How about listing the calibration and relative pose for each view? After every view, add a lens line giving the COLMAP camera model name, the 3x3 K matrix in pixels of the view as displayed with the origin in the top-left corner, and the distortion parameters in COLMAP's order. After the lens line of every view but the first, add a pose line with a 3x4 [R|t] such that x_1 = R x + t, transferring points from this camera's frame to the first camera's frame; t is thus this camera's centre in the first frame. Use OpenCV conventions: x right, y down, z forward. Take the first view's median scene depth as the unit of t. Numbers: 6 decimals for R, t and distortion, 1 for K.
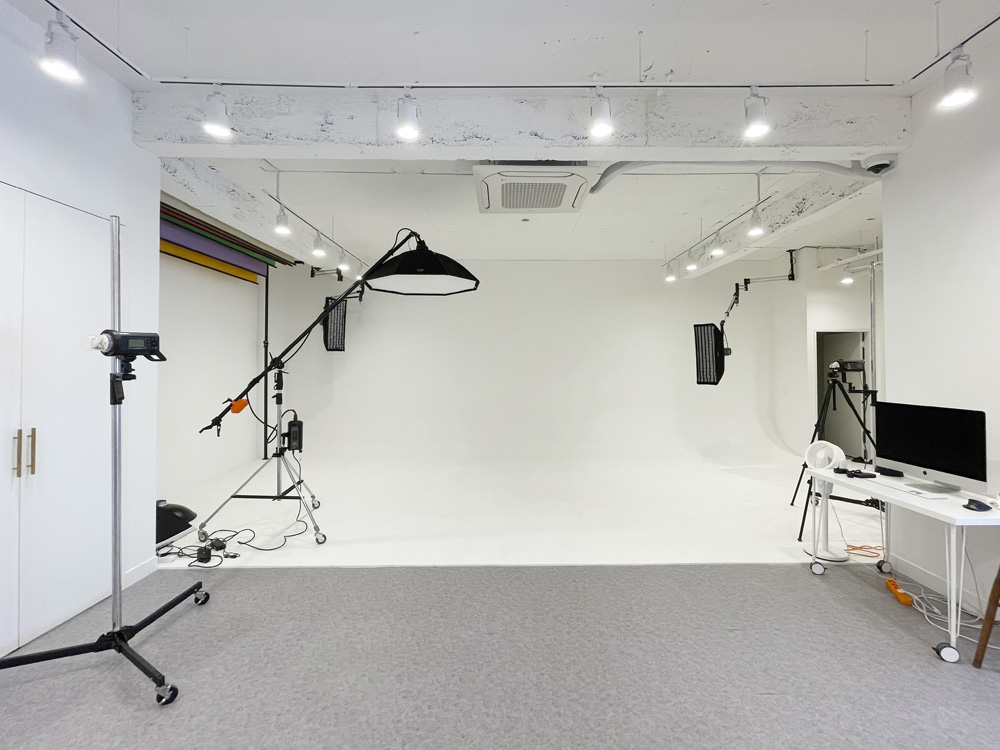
lens RADIAL K [[439.9, 0, 498.3], [0, 439.9, 347.6], [0, 0, 1]] dist [0.001388, -0.004826]
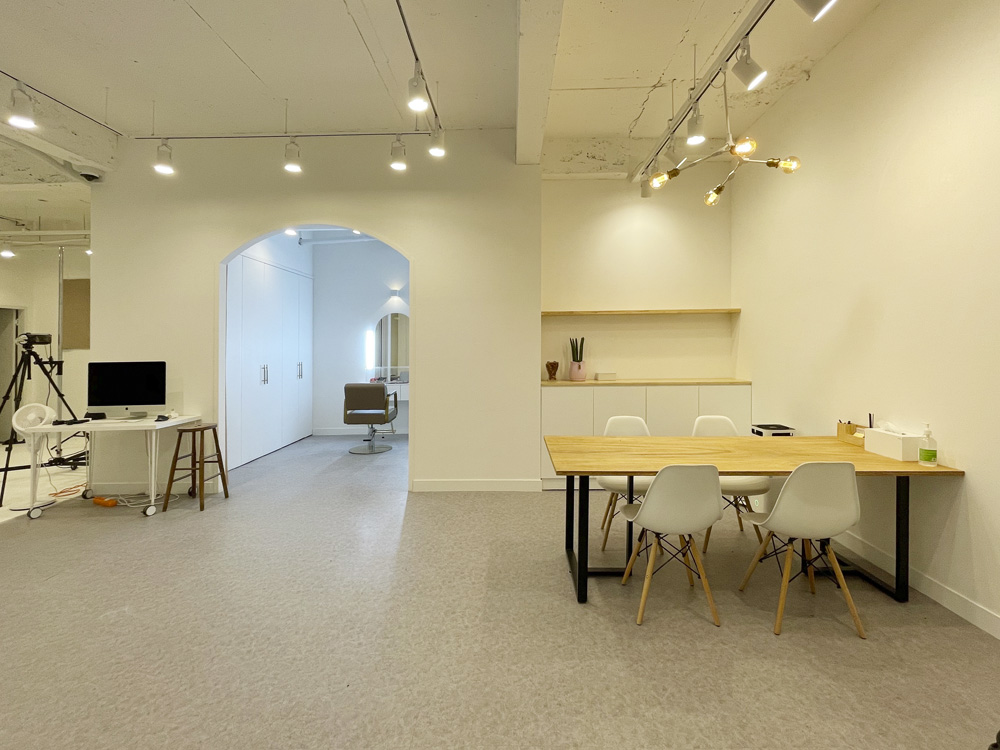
lens RADIAL K [[439.9, 0, 498.3], [0, 439.9, 347.6], [0, 0, 1]] dist [0.001388, -0.004826]
pose [[0.003829, -0.009211, 0.999950, -0.379976], [-0.027141, 0.999588, 0.009312, 0.032855], [-0.999624, -0.027175, 0.003577, -0.180029]]
